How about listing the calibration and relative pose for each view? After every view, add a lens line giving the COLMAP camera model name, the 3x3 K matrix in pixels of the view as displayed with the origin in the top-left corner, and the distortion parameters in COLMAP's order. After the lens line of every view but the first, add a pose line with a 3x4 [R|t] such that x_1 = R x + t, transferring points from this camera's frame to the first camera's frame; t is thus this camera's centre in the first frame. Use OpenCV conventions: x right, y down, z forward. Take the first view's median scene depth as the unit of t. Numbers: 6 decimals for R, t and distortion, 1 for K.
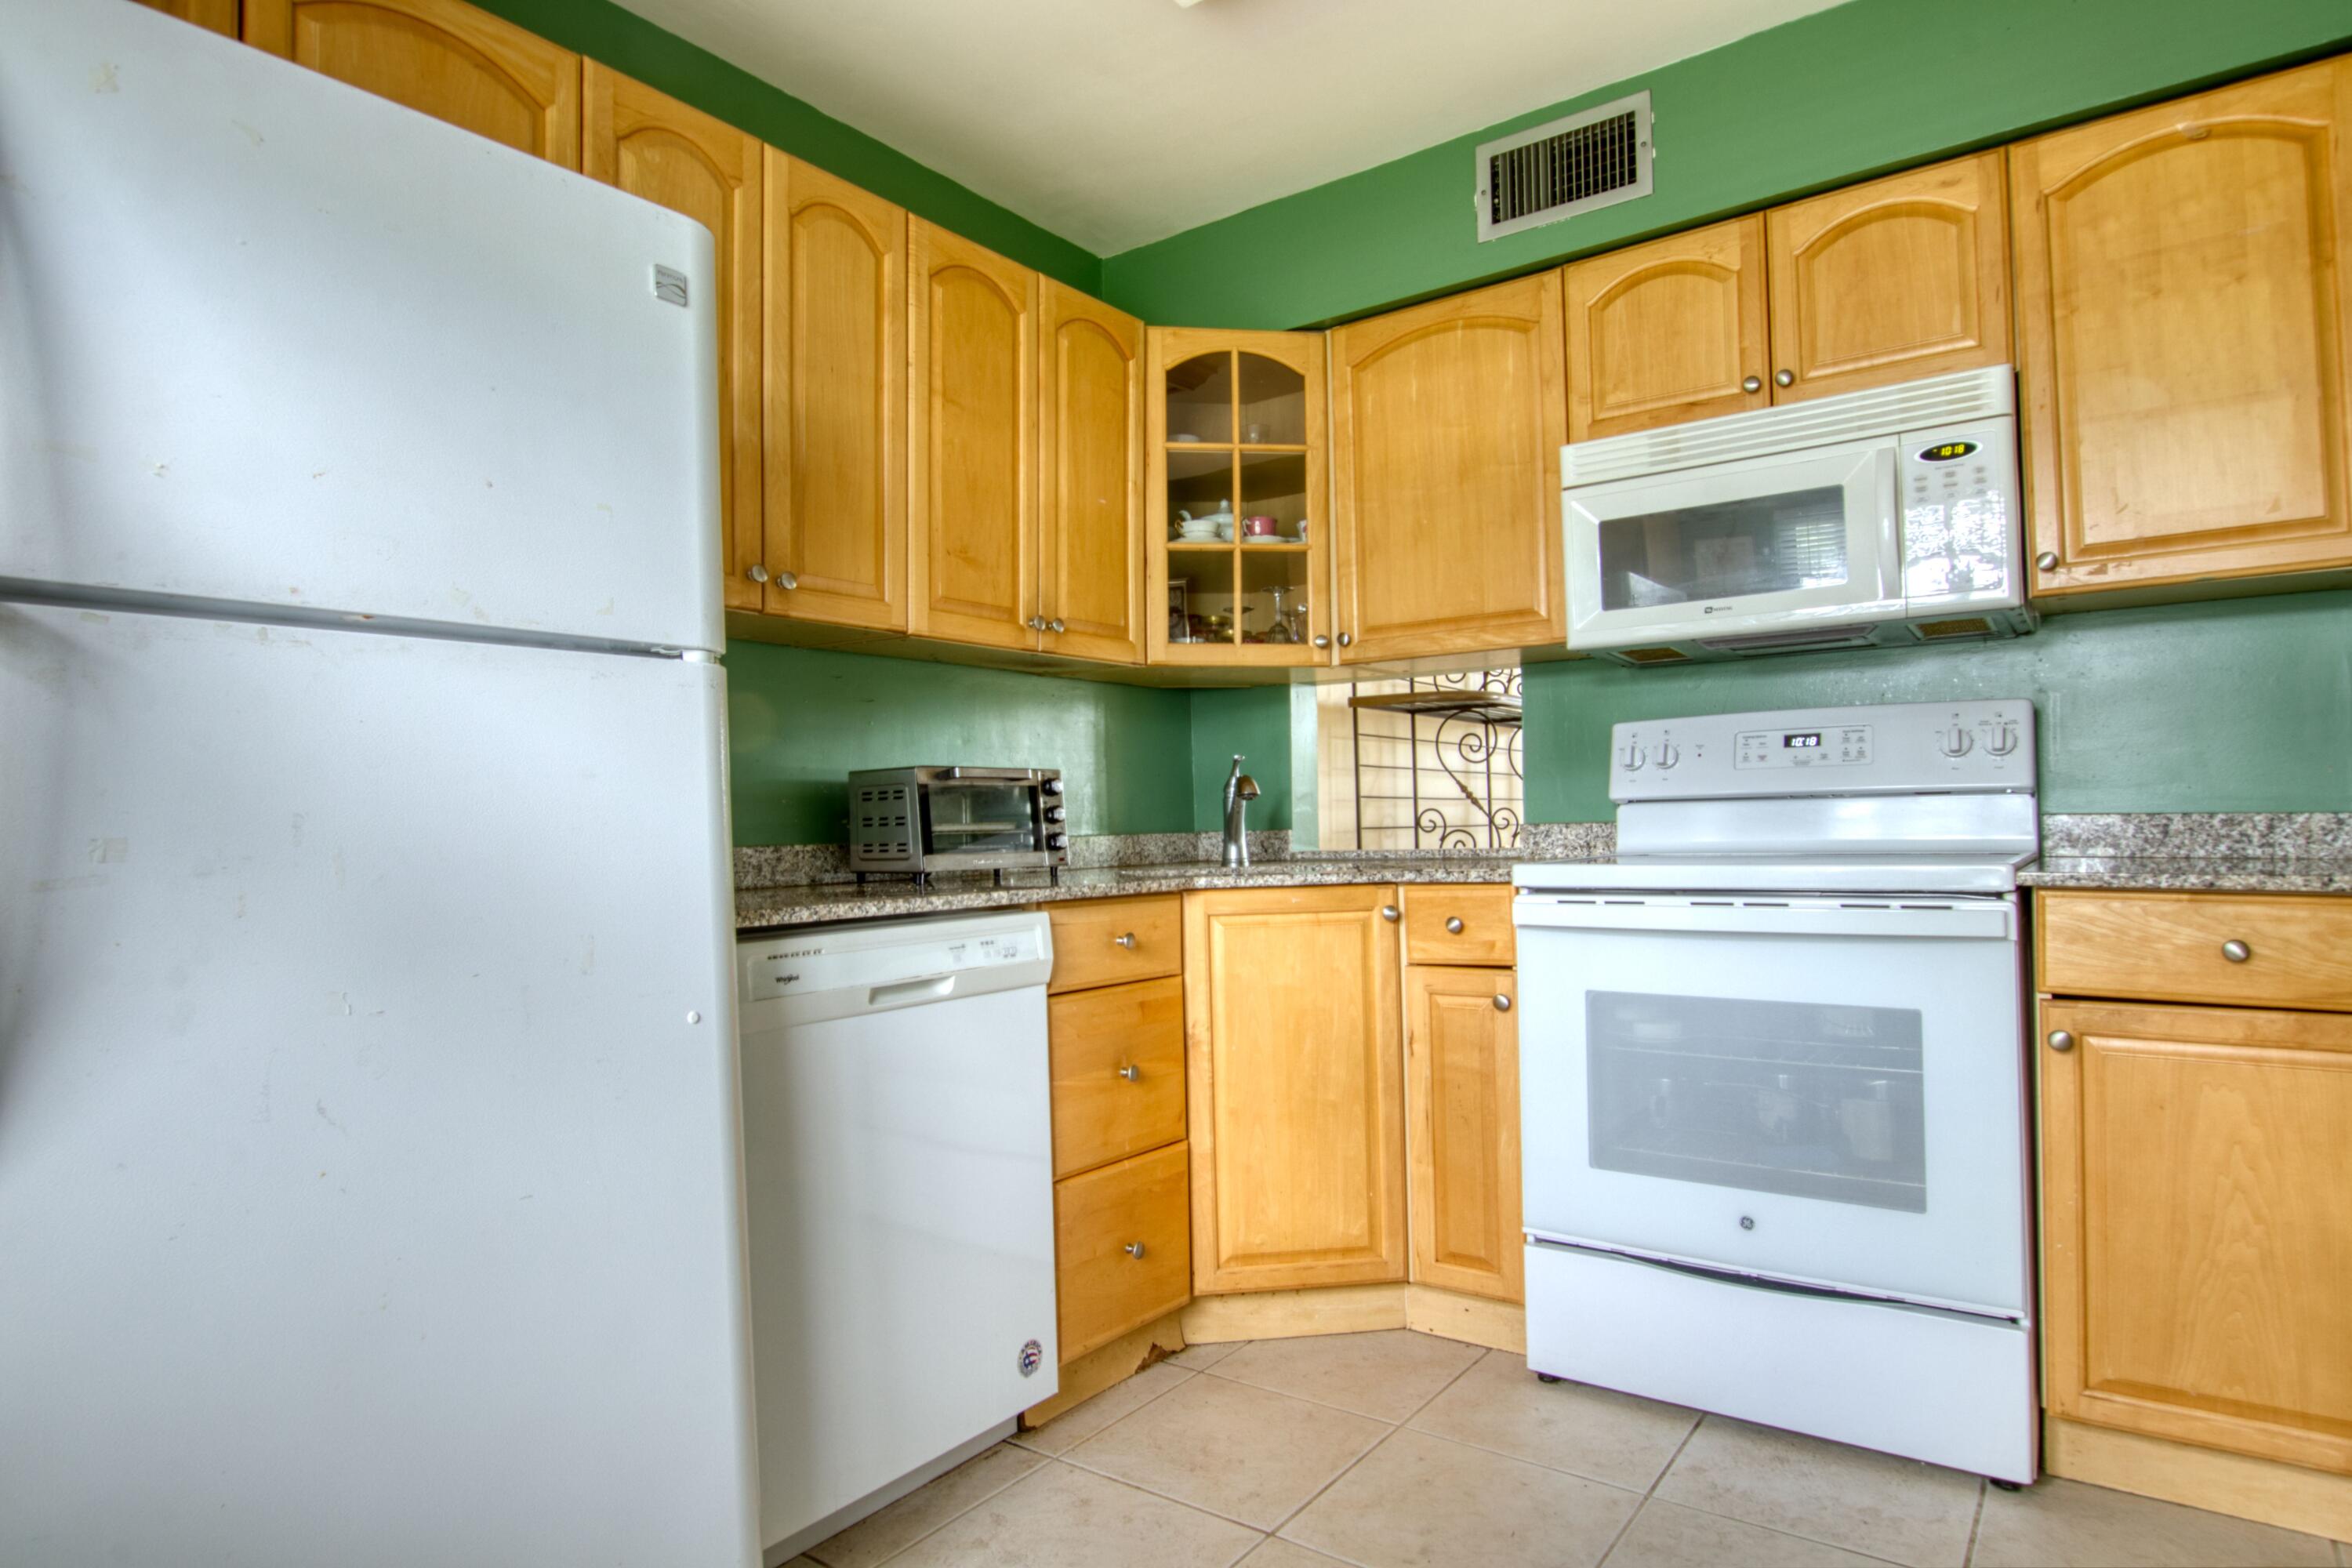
lens RADIAL K [[1305.6, 0, 1176.0], [0, 1305.6, 784.0], [0, 0, 1]] dist [-0.022995, -0.000673]
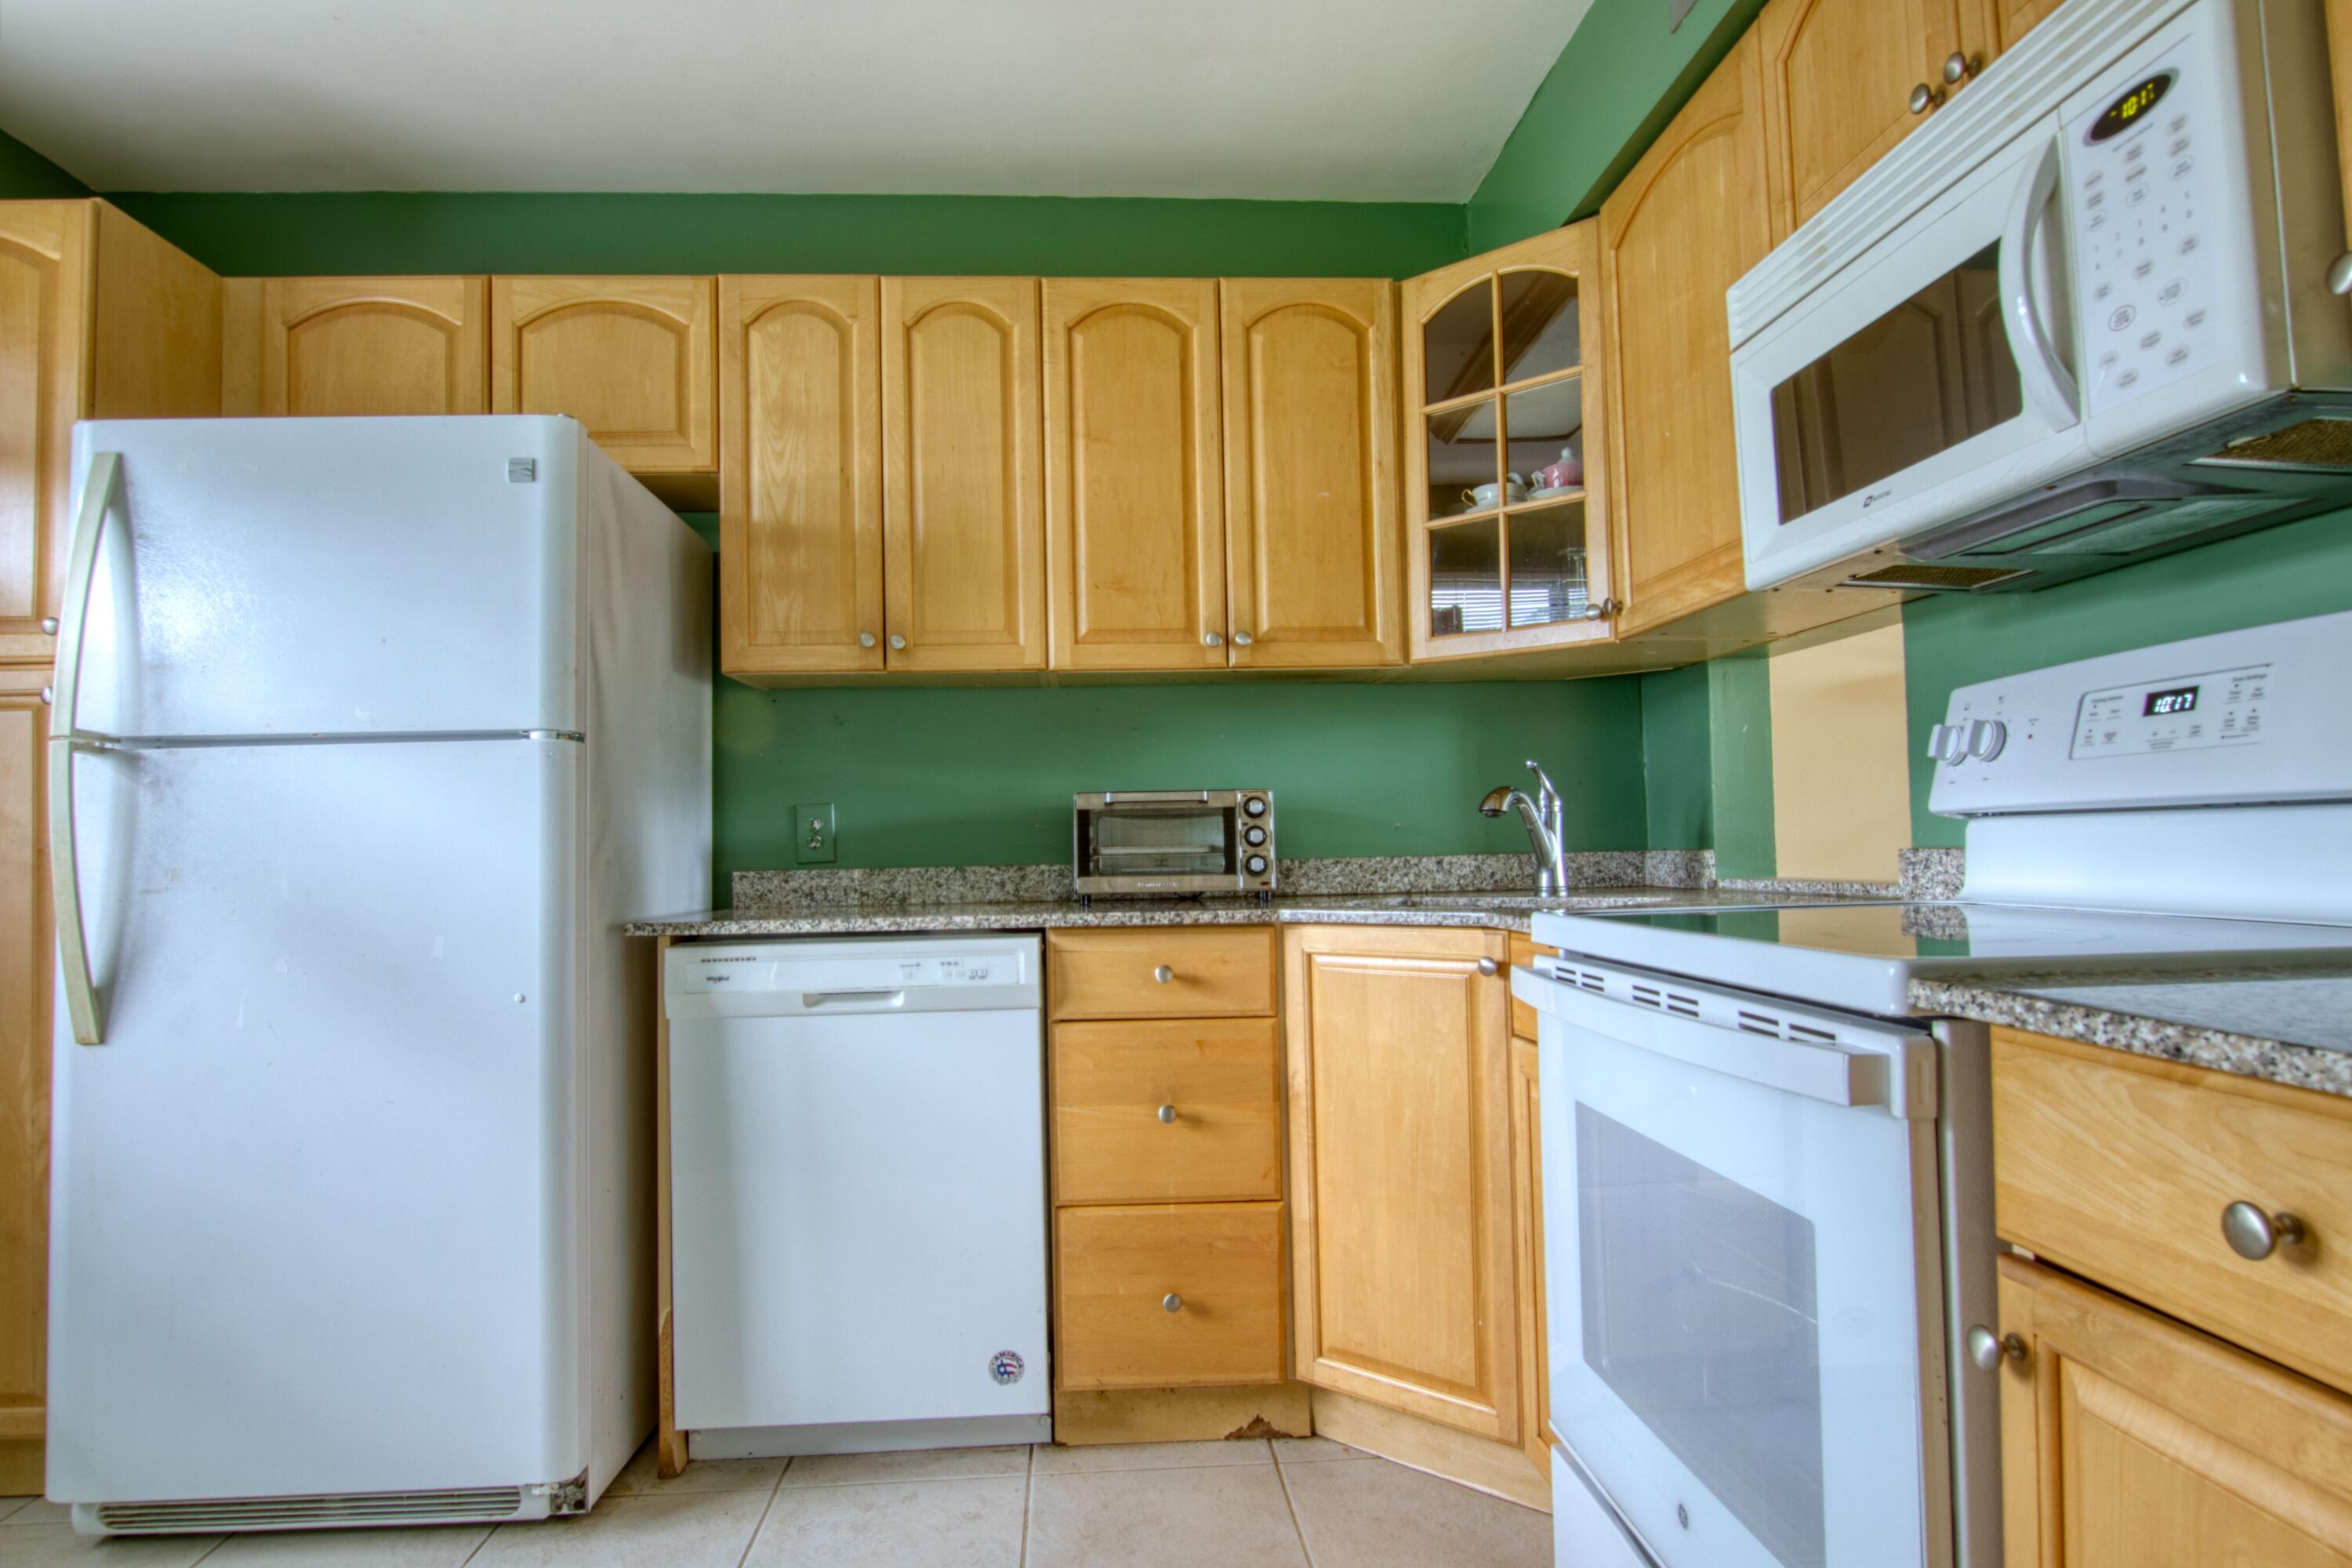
lens RADIAL K [[1305.6, 0, 1176.0], [0, 1305.6, 784.0], [0, 0, 1]] dist [-0.022995, -0.000673]
pose [[0.649409, -0.028084, -0.759921, 0.658400], [0.030268, 0.999481, -0.011071, -0.006616], [0.759837, -0.015811, 0.649921, 0.370739]]
